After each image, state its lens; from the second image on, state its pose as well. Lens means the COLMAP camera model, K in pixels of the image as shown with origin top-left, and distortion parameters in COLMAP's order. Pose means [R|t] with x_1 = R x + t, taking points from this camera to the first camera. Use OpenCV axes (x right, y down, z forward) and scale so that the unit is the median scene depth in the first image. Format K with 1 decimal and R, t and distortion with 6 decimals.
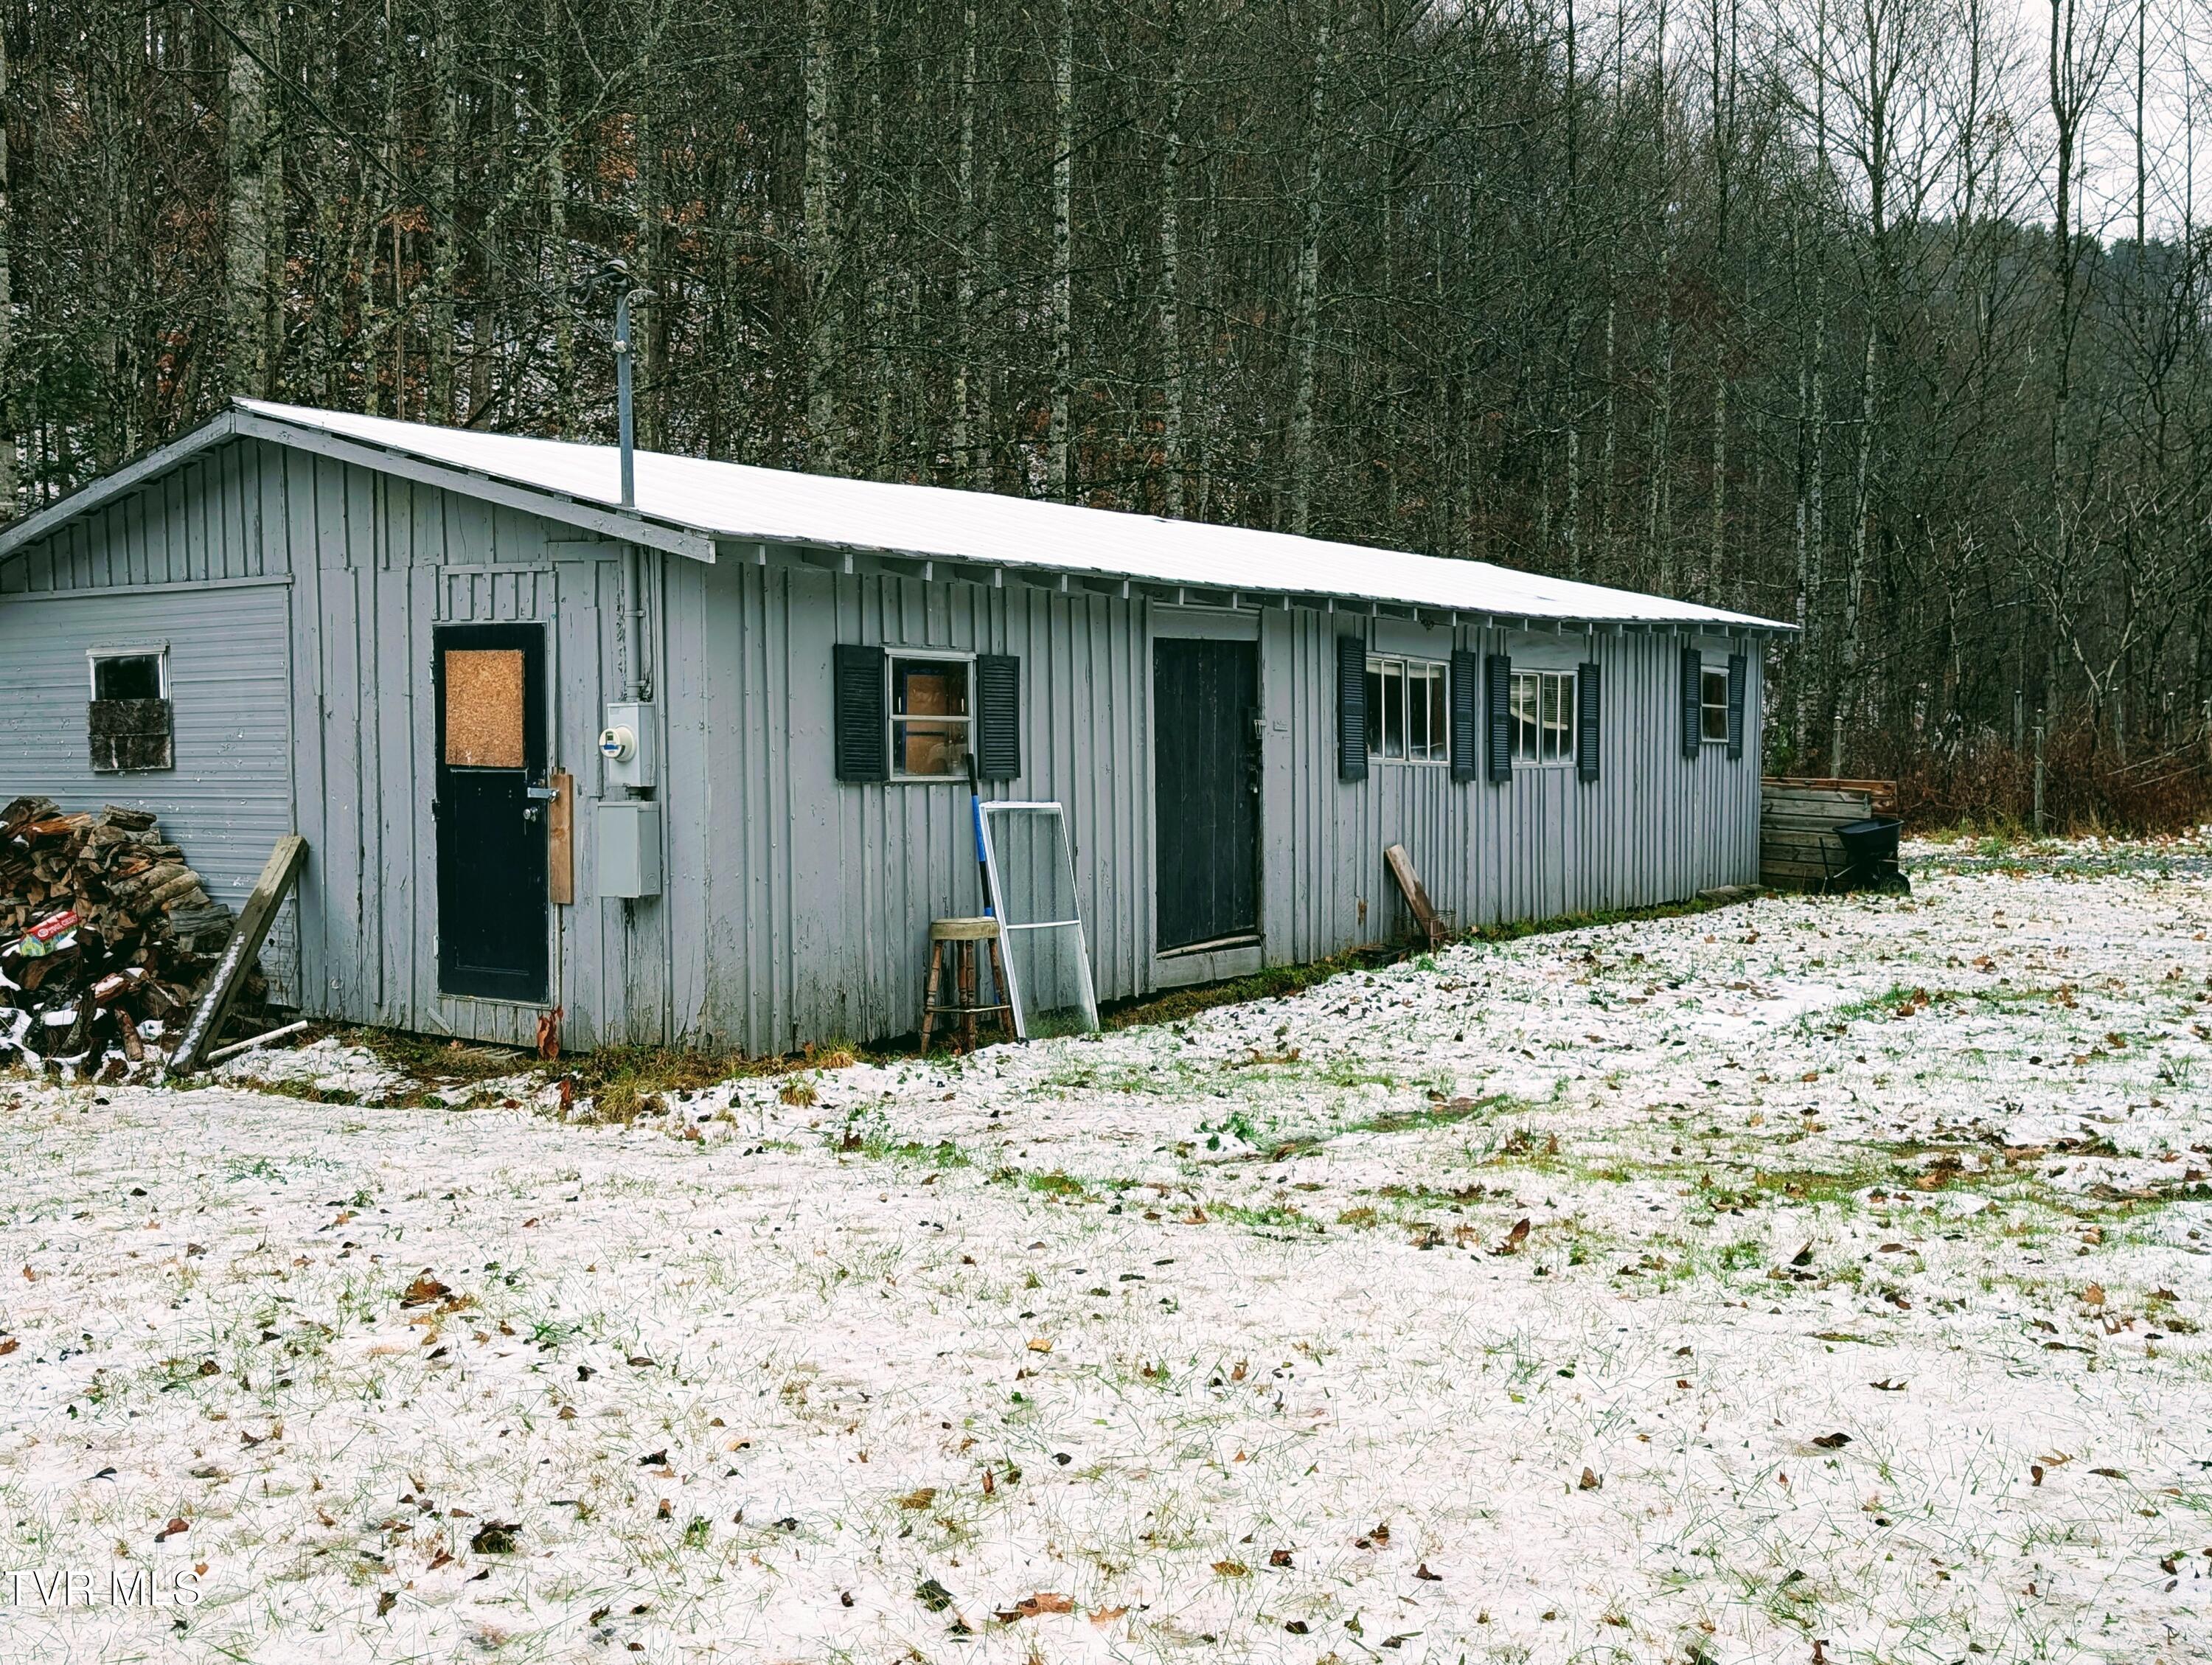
lens RADIAL K [[2285.4, 0, 1106.0], [0, 2285.4, 832.5], [0, 0, 1]] dist [0.001834, -0.002823]
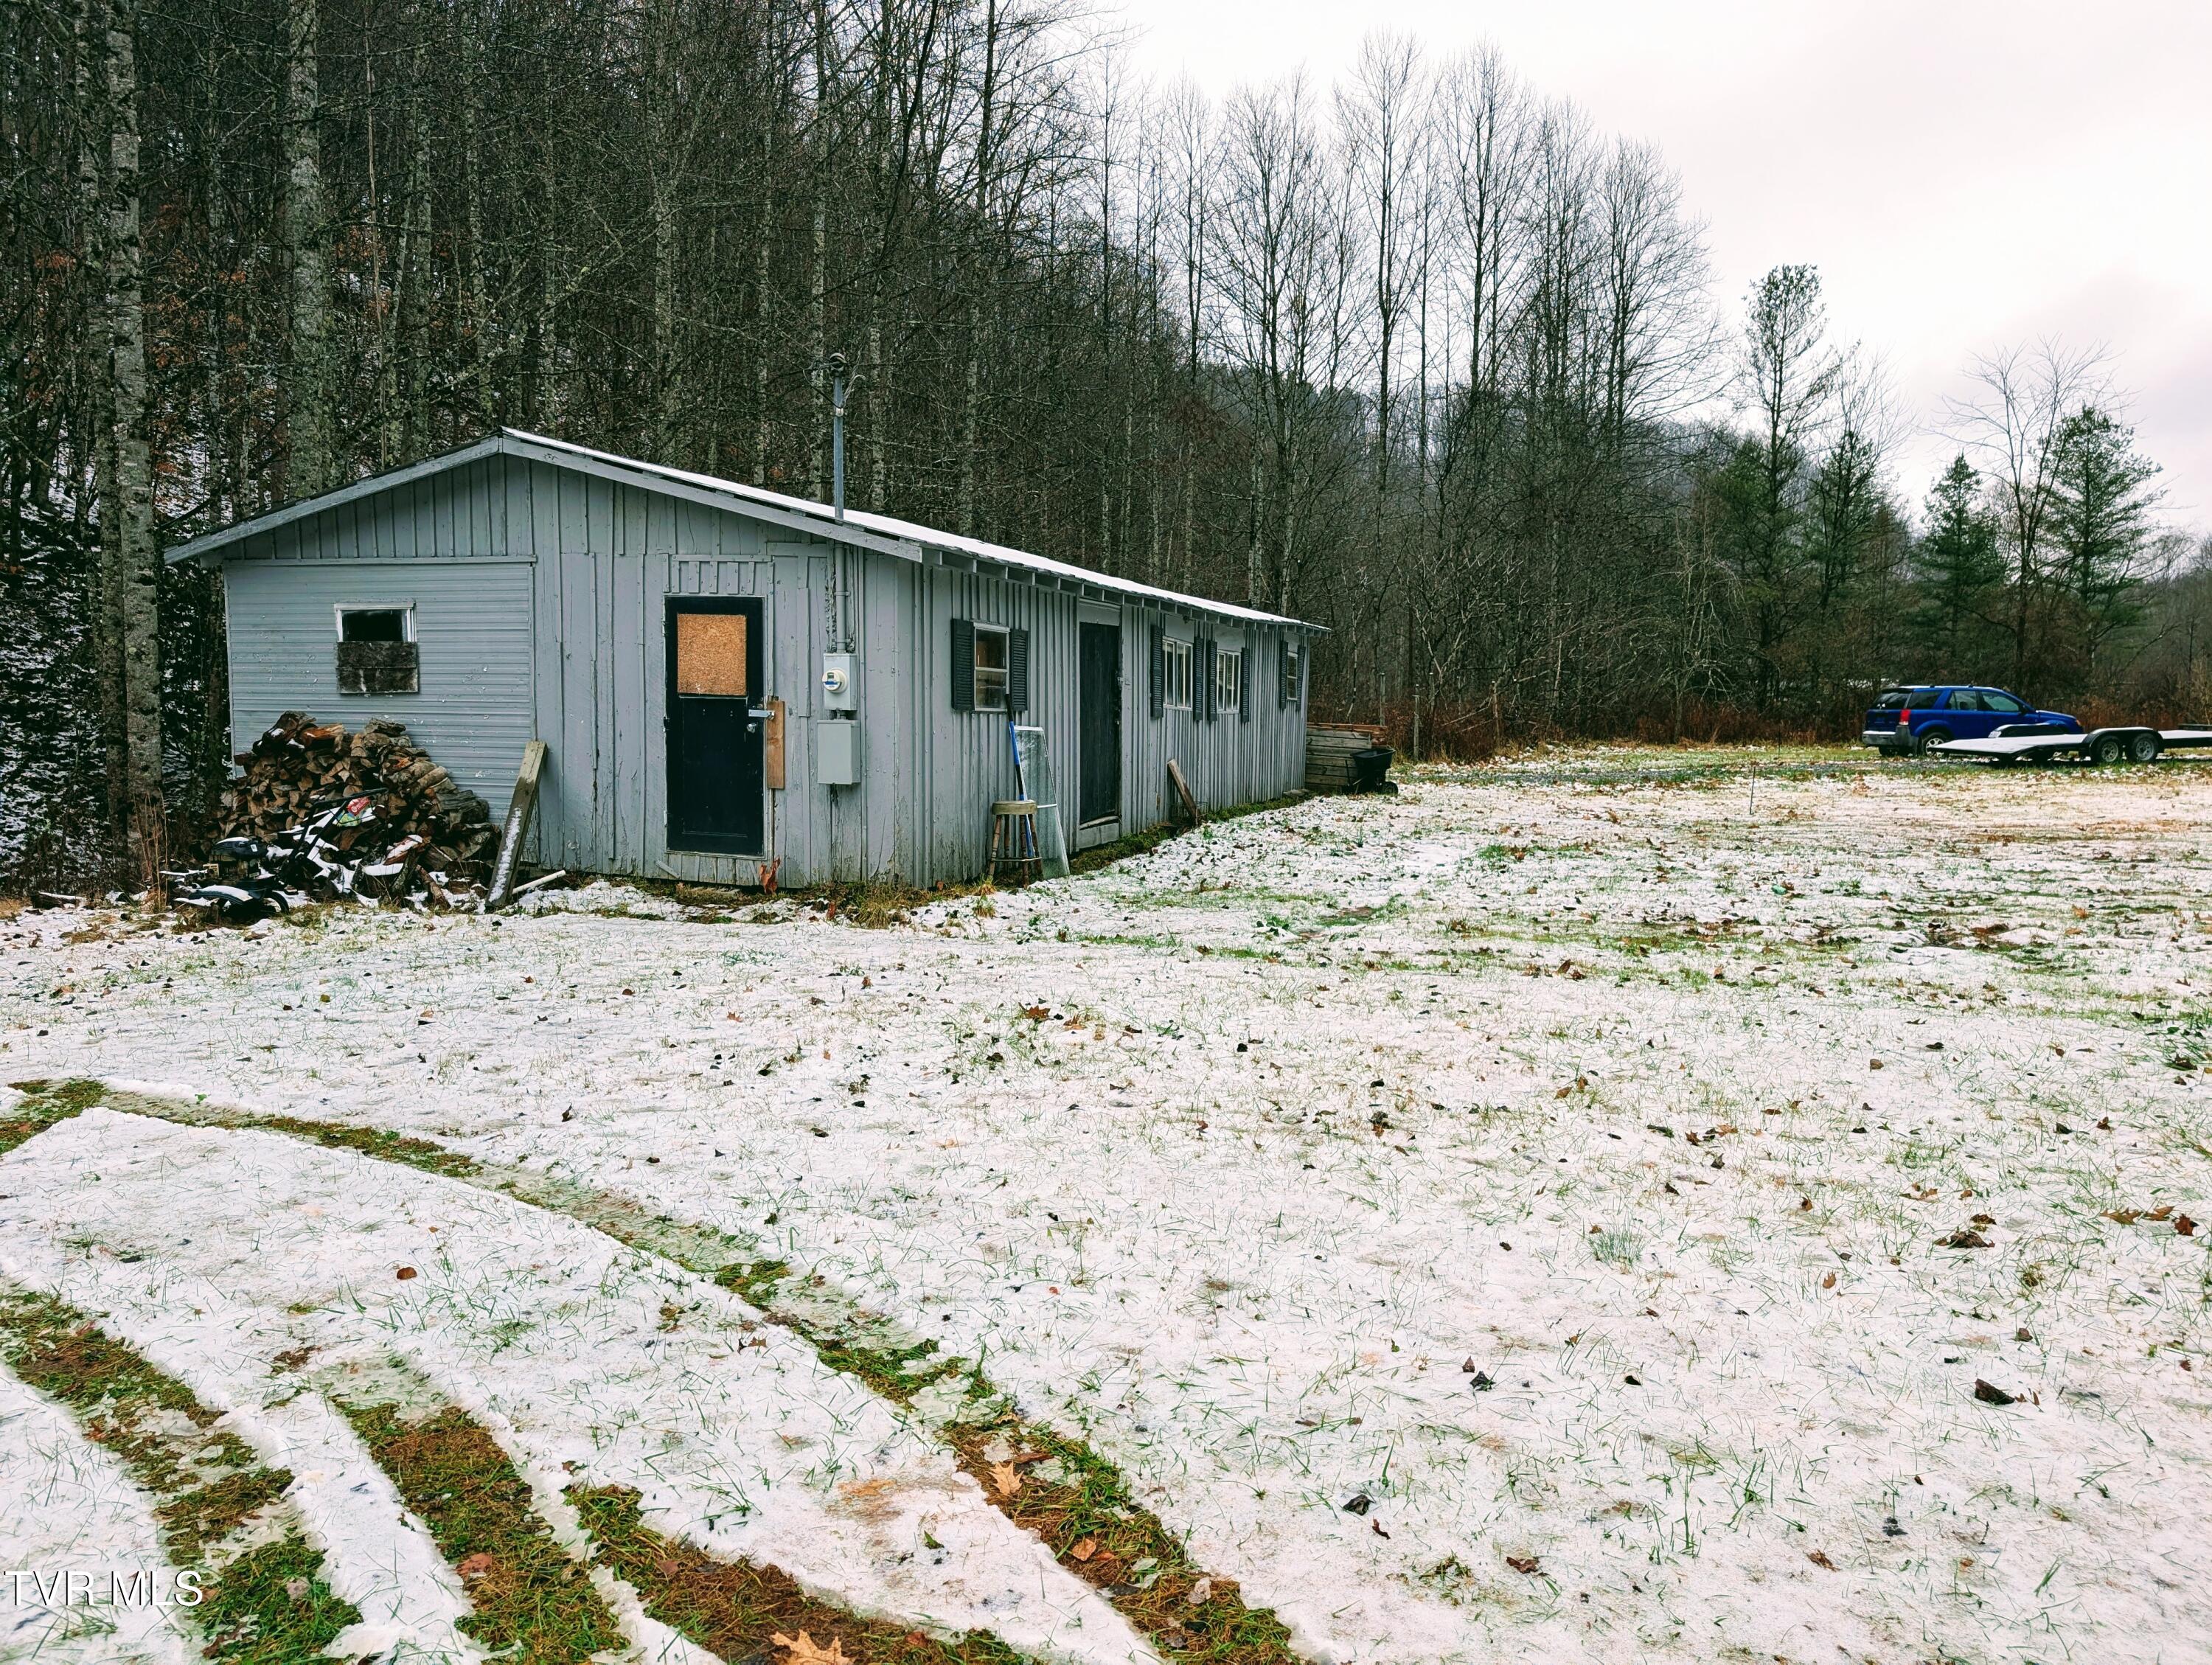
lens RADIAL K [[1567.8, 0, 1106.0], [0, 1567.8, 832.5], [0, 0, 1]] dist [0.000090, -0.004231]
pose [[0.959180, -0.002902, 0.282783, -0.291866], [-0.009623, 0.999033, 0.042894, 0.012712], [-0.282634, -0.043865, 0.958224, -0.033689]]
